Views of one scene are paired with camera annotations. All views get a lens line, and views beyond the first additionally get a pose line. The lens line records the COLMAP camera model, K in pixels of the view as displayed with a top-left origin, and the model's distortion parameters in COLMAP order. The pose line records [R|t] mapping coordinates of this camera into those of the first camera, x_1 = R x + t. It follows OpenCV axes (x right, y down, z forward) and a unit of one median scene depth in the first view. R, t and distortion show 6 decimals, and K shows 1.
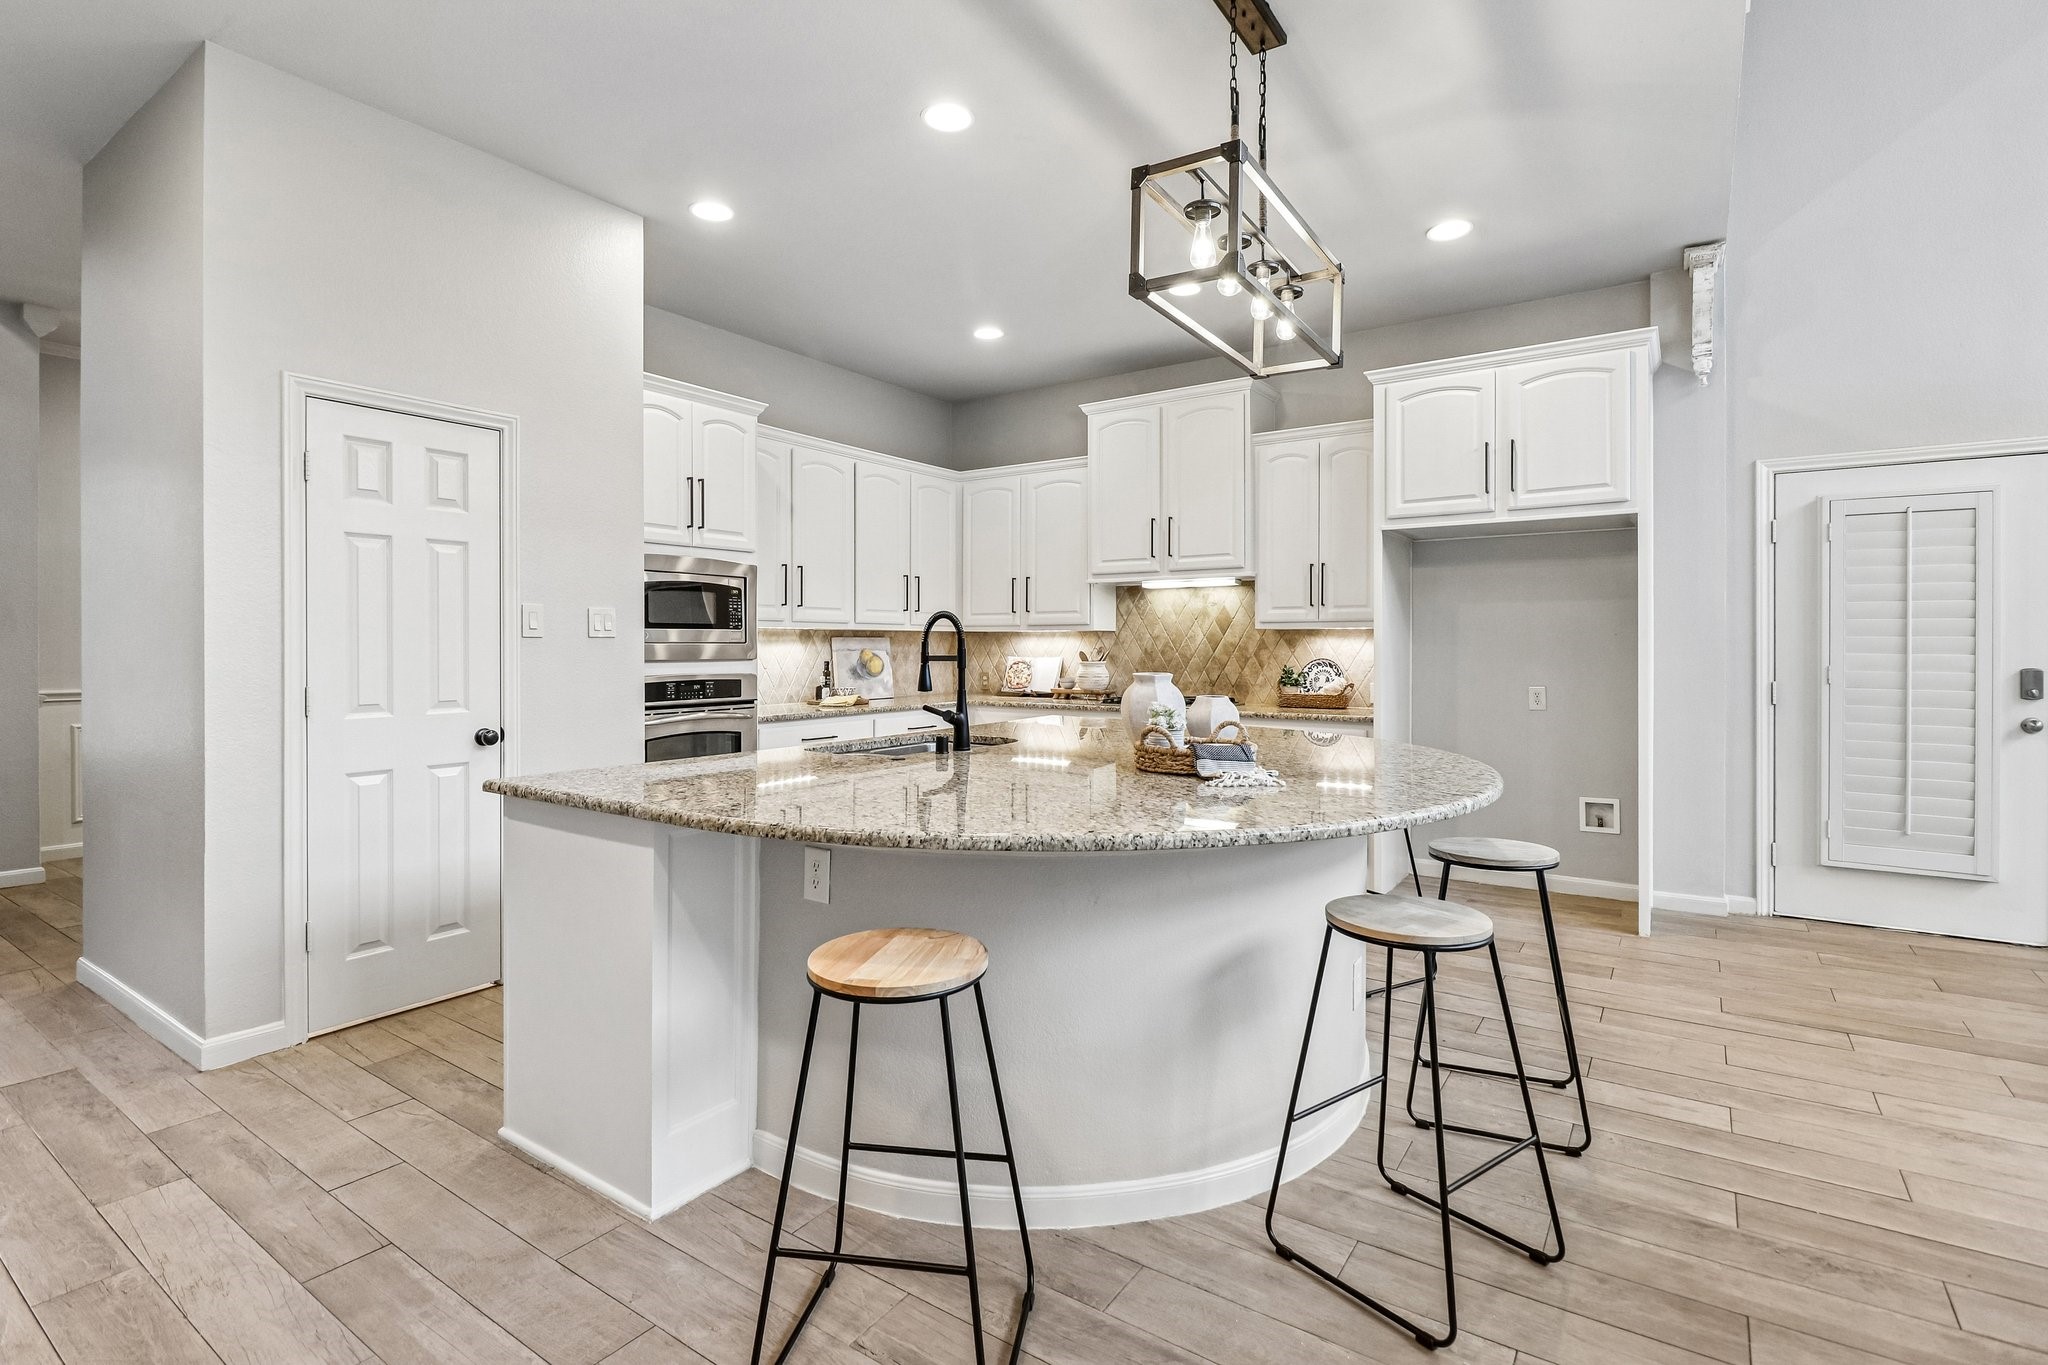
lens RADIAL K [[948.9, 0, 1021.9], [0, 948.9, 664.8], [0, 0, 1]] dist [0.016167, -0.006188]
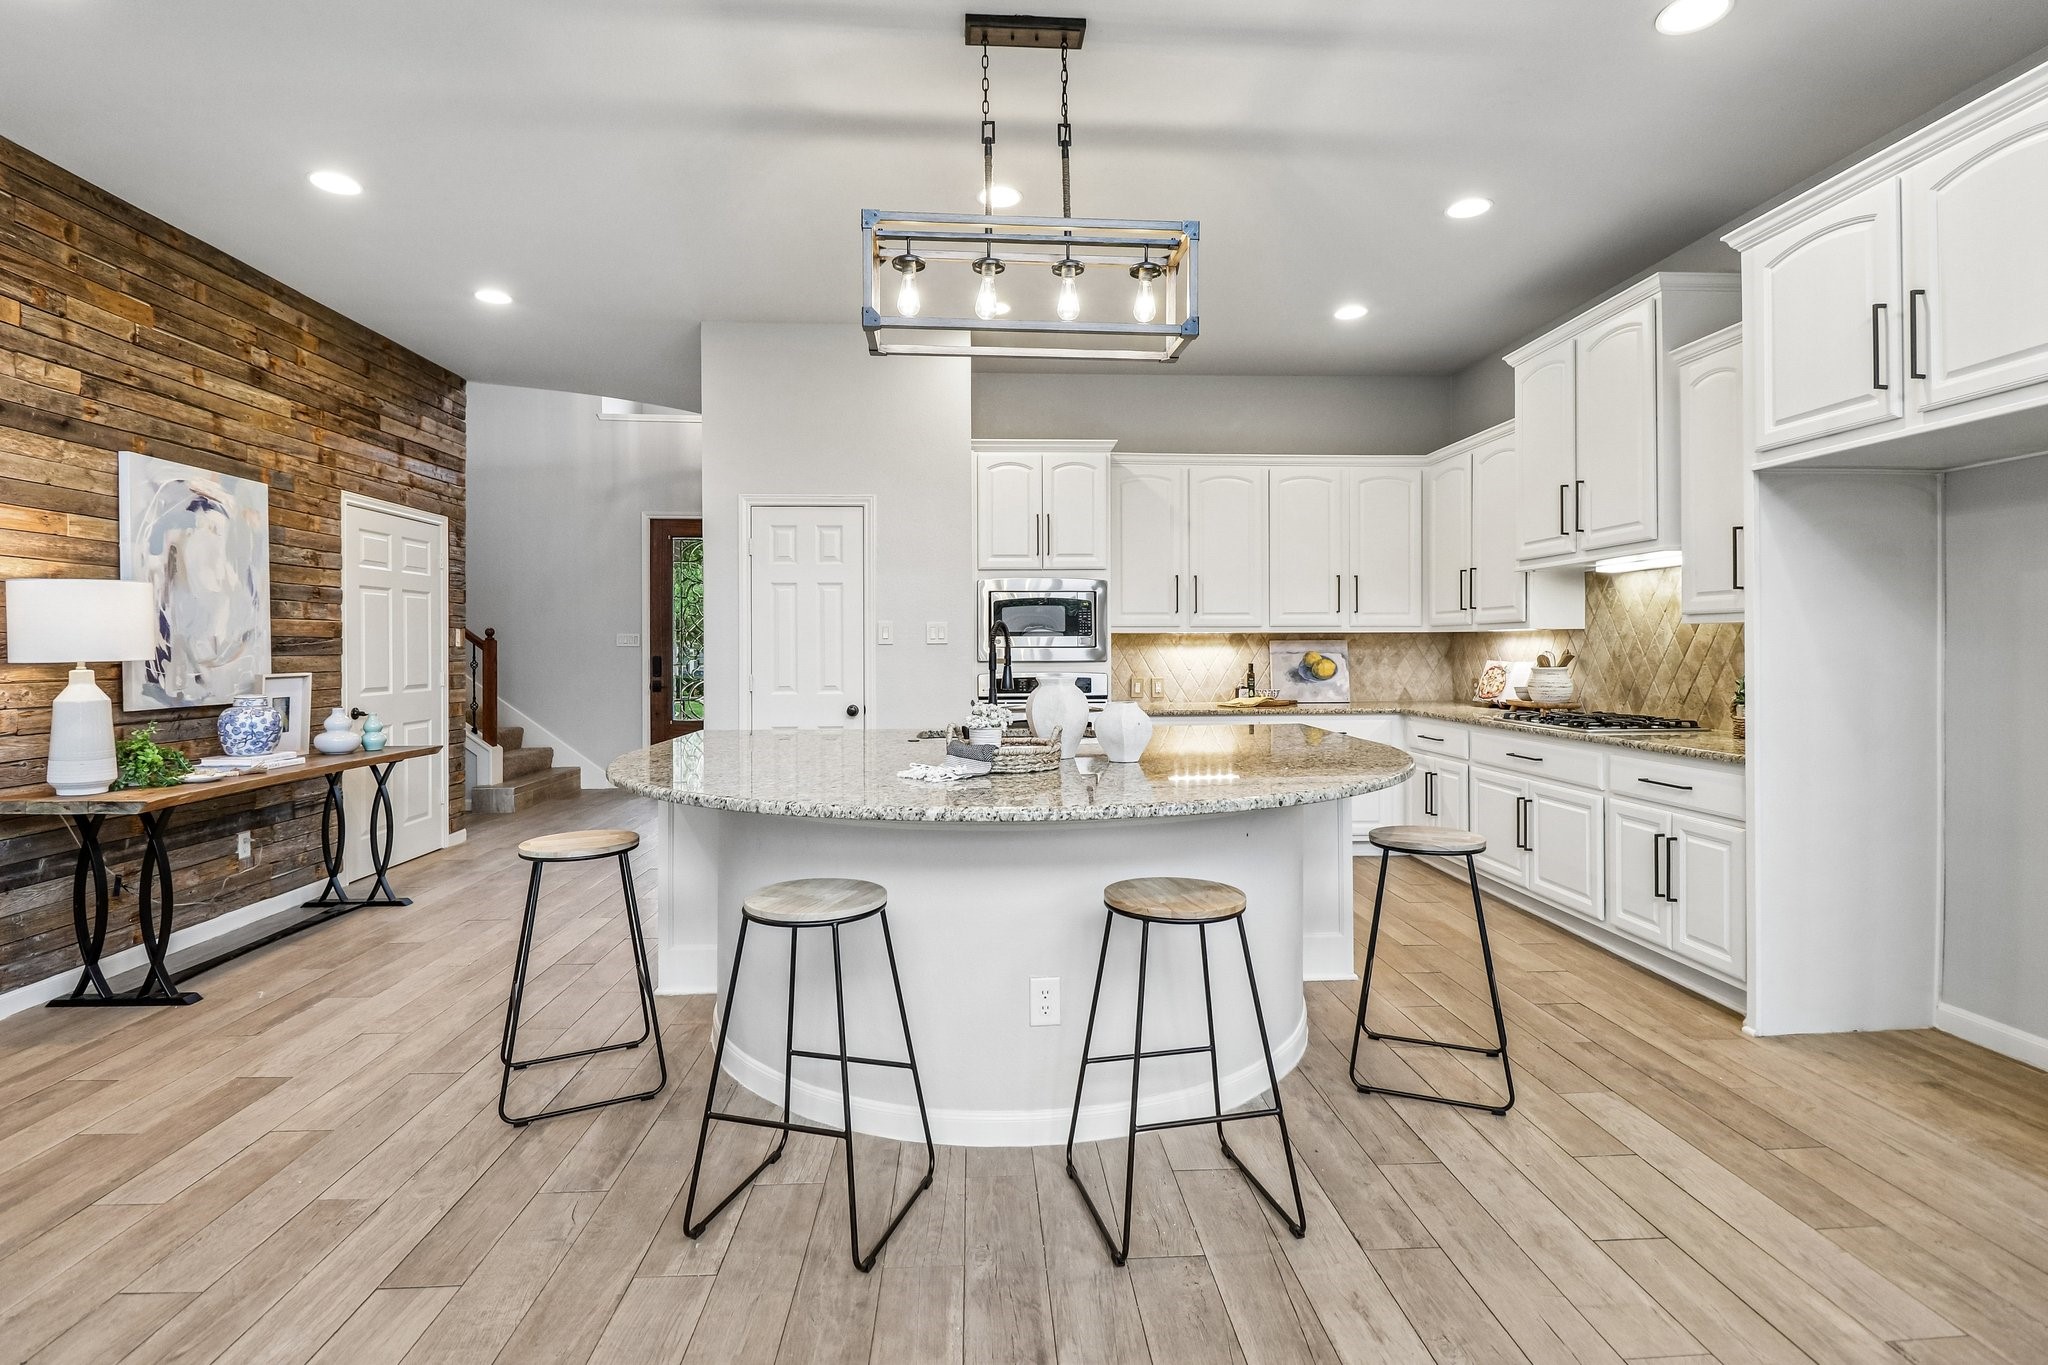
lens RADIAL K [[948.9, 0, 1038.3], [0, 948.9, 664.2], [0, 0, 1]] dist [0.016167, -0.006188]
pose [[0.632285, 0.010398, -0.774666, 0.439942], [-0.012014, 0.999921, 0.003616, -0.004103], [0.774643, 0.007020, 0.632360, 0.156570]]
